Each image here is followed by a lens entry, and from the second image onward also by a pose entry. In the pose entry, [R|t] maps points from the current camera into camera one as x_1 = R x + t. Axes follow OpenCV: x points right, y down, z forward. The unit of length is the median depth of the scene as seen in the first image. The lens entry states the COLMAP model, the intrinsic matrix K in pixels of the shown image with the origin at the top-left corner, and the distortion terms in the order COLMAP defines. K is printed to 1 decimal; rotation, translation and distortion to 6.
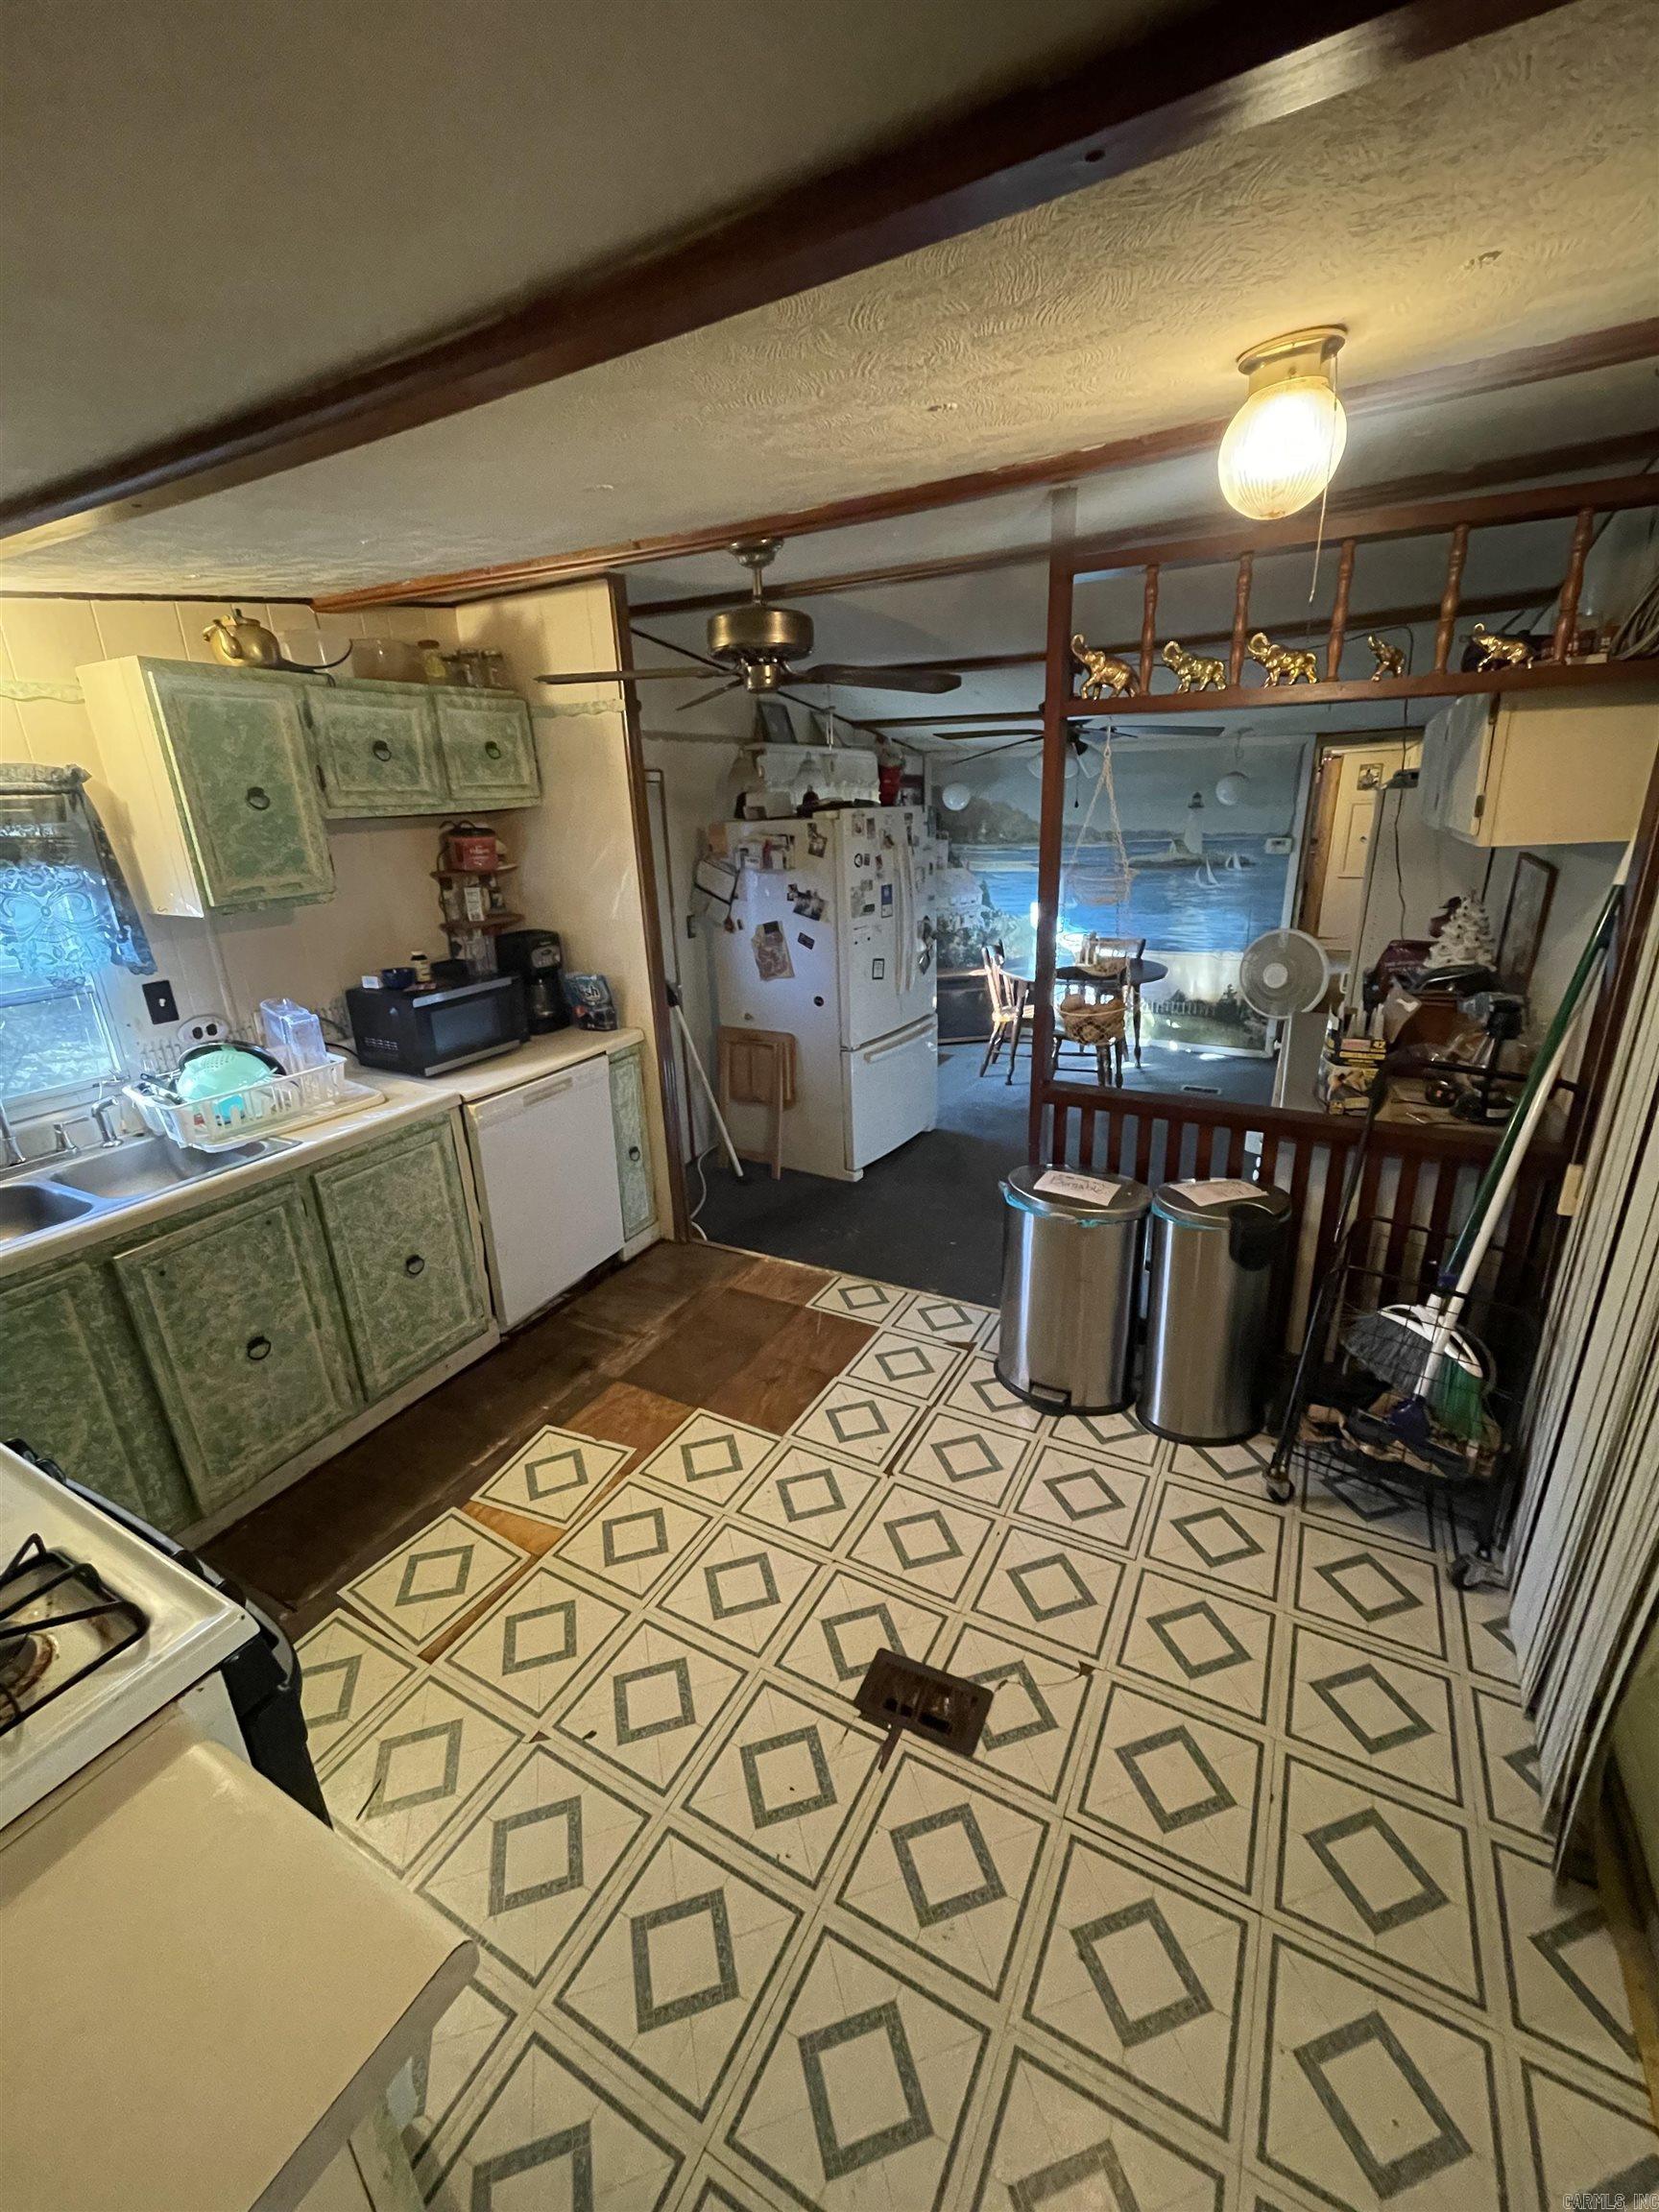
lens RADIAL K [[891.6, 0, 826.5], [0, 891.6, 1110.5], [0, 0, 1]] dist [-0.002454, 0.000151]
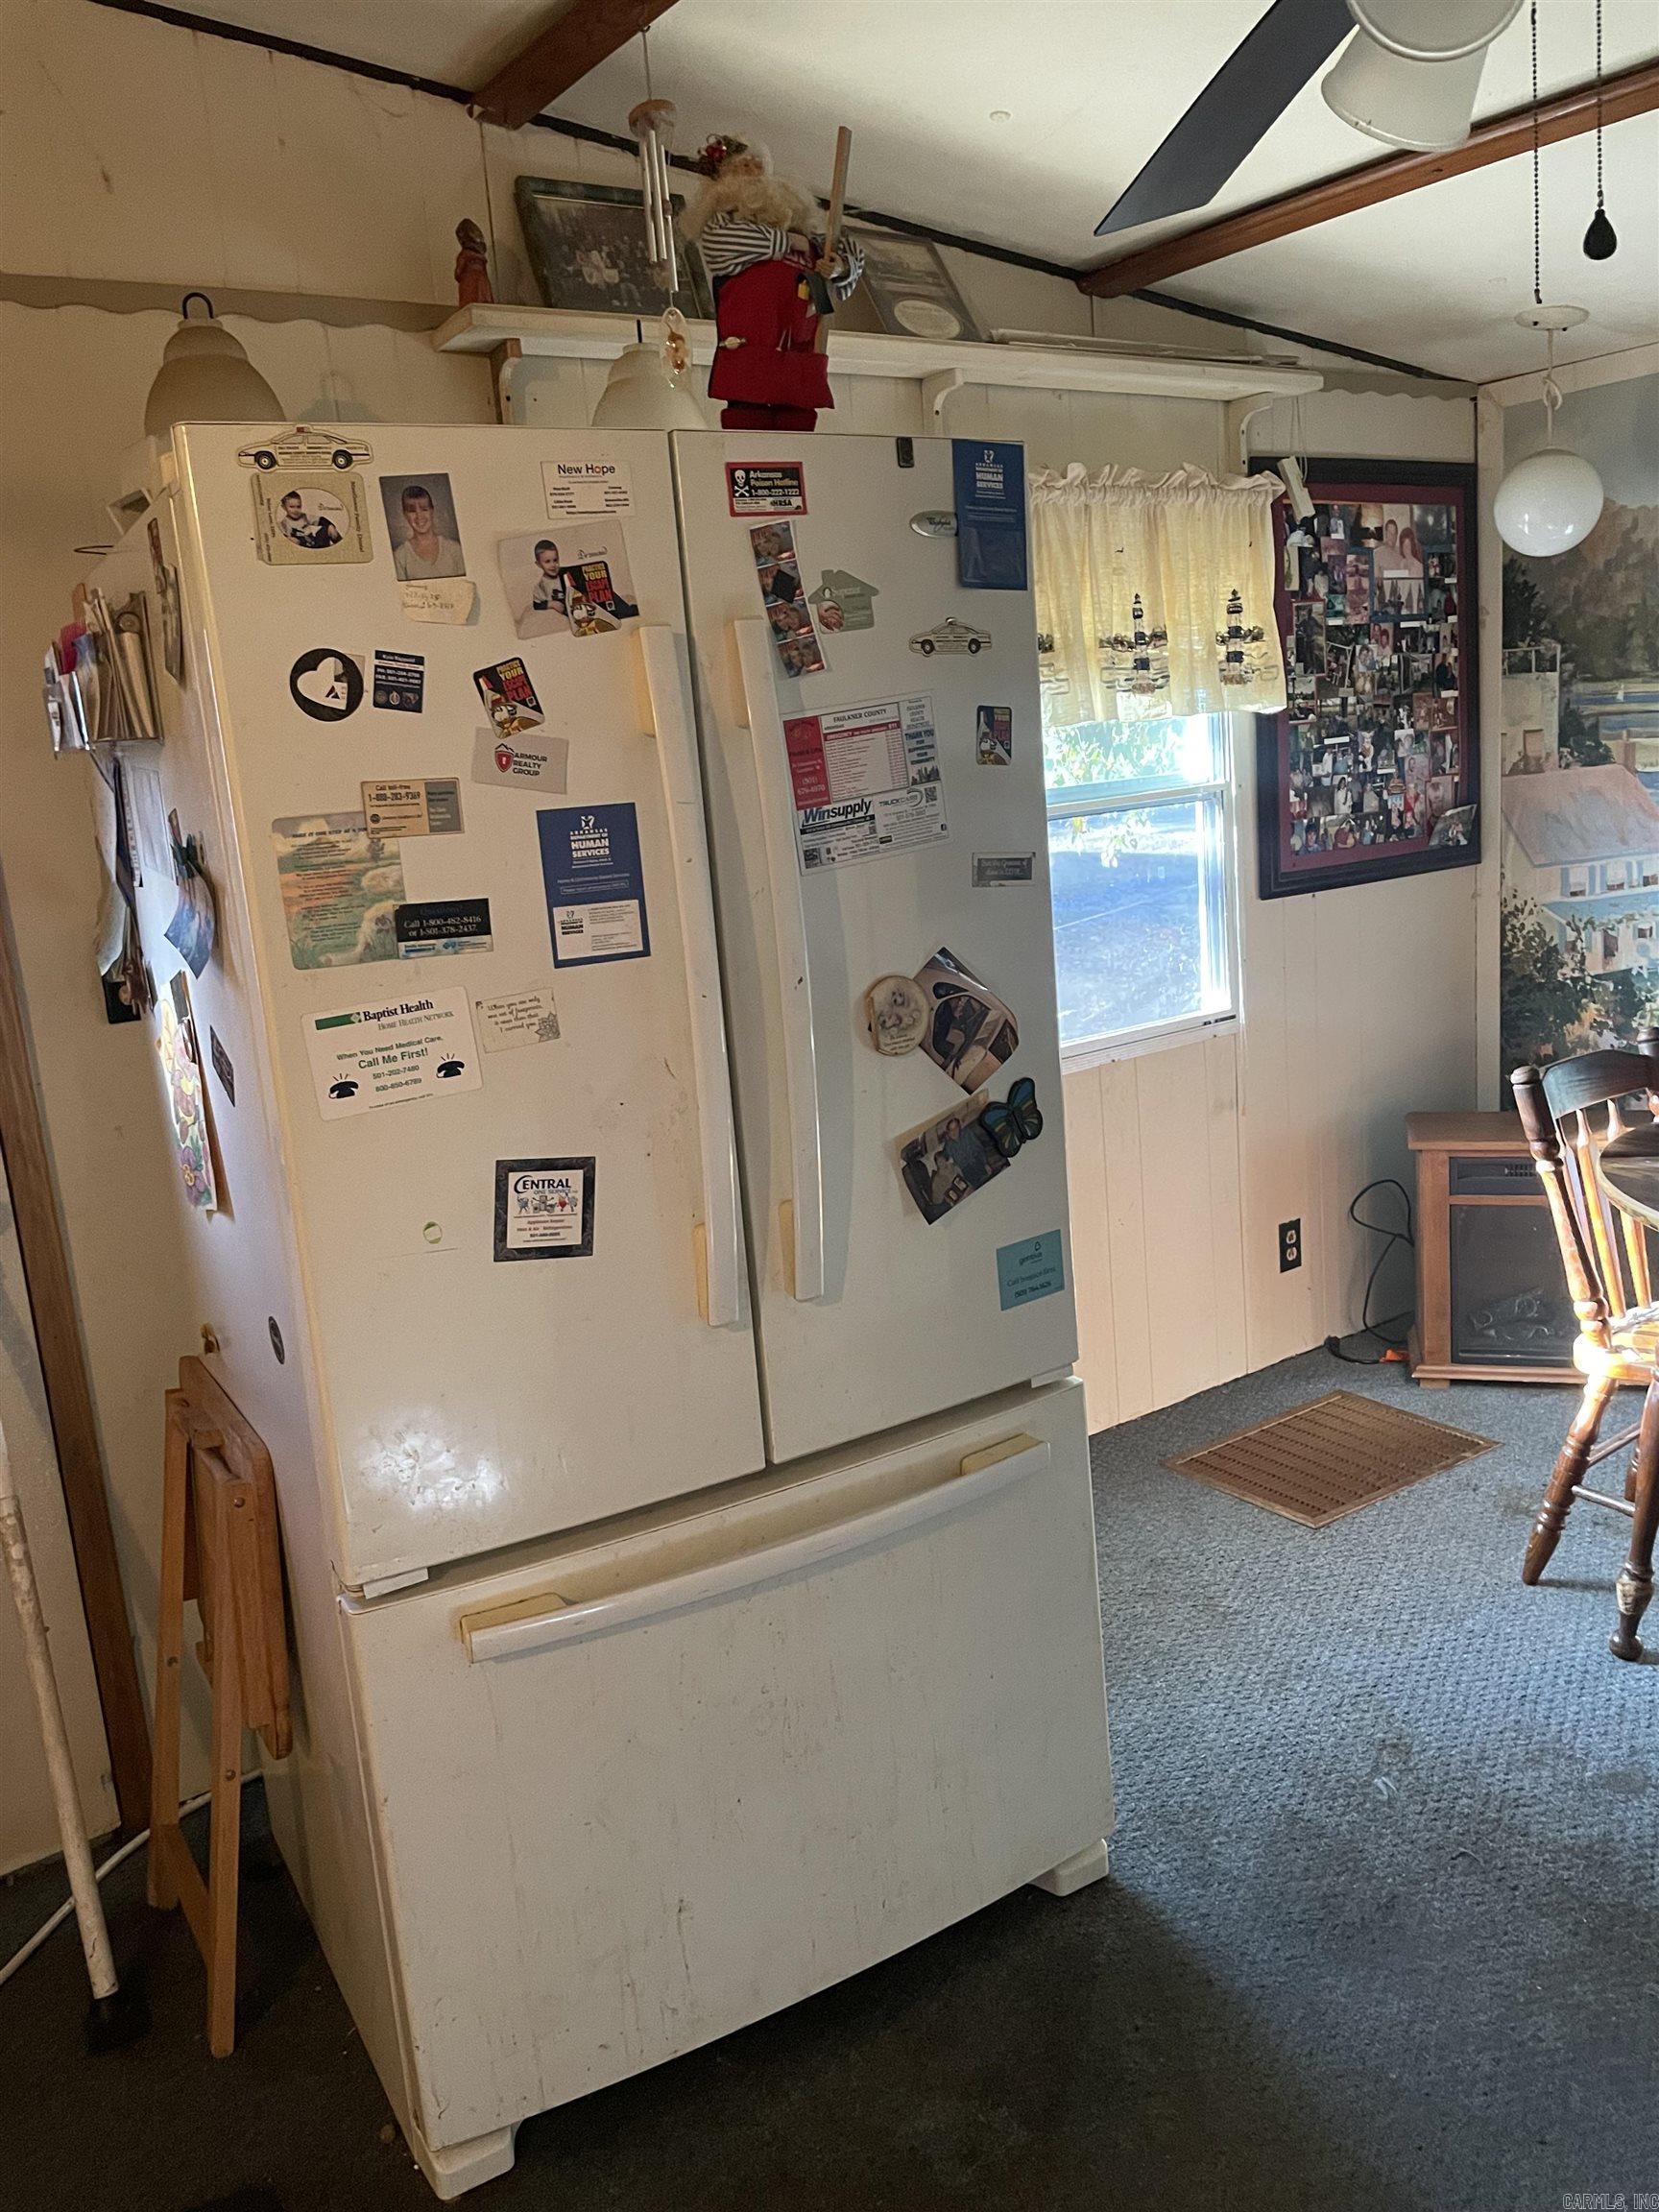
lens RADIAL K [[1668.9, 0, 810.6], [0, 1668.9, 1089.6], [0, 0, 1]] dist [0.074958, -0.092198]
pose [[0.886896, 0.048580, -0.459407, 0.449556], [-0.098641, 0.991435, -0.085590, -0.247081], [0.451314, 0.121226, 0.884093, 1.060734]]
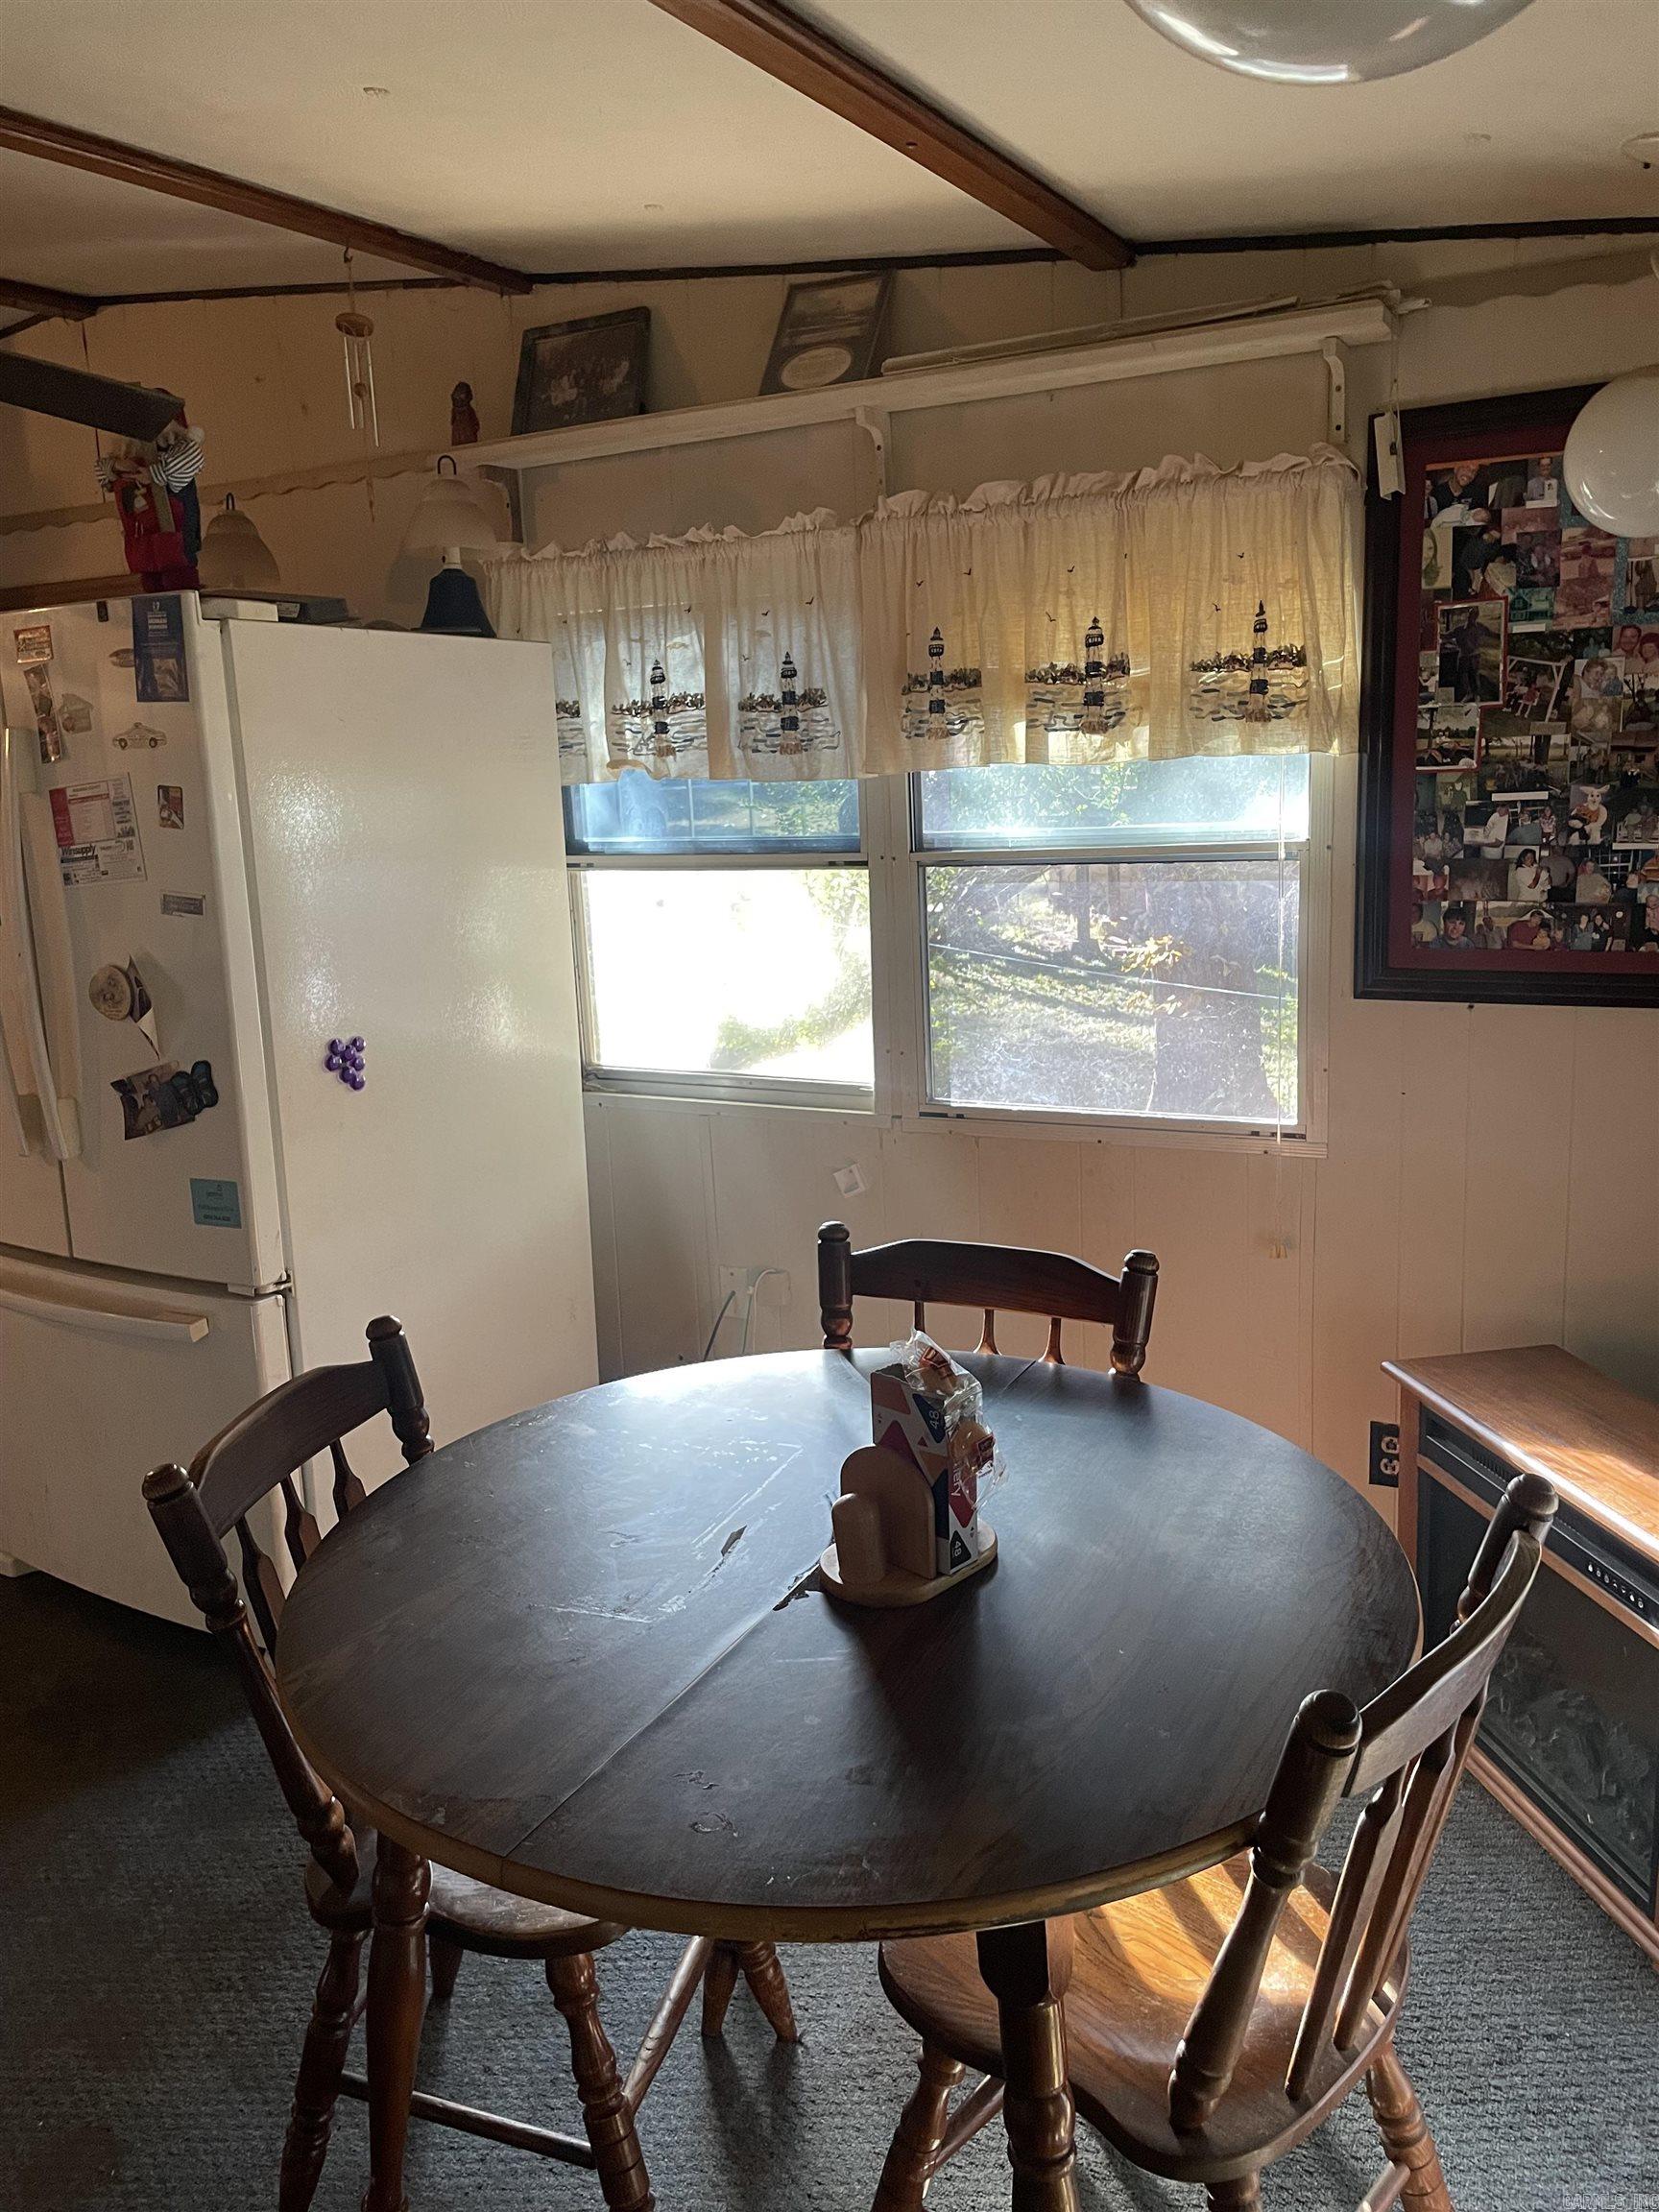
lens RADIAL K [[1668.9, 0, 817.9], [0, 1668.9, 1092.8], [0, 0, 1]] dist [0.074958, -0.092198]
pose [[0.002817, 0.223972, -0.974592, 1.145013], [-0.288593, 0.933310, 0.213650, -0.610681], [0.957448, 0.280658, 0.067266, 2.003513]]
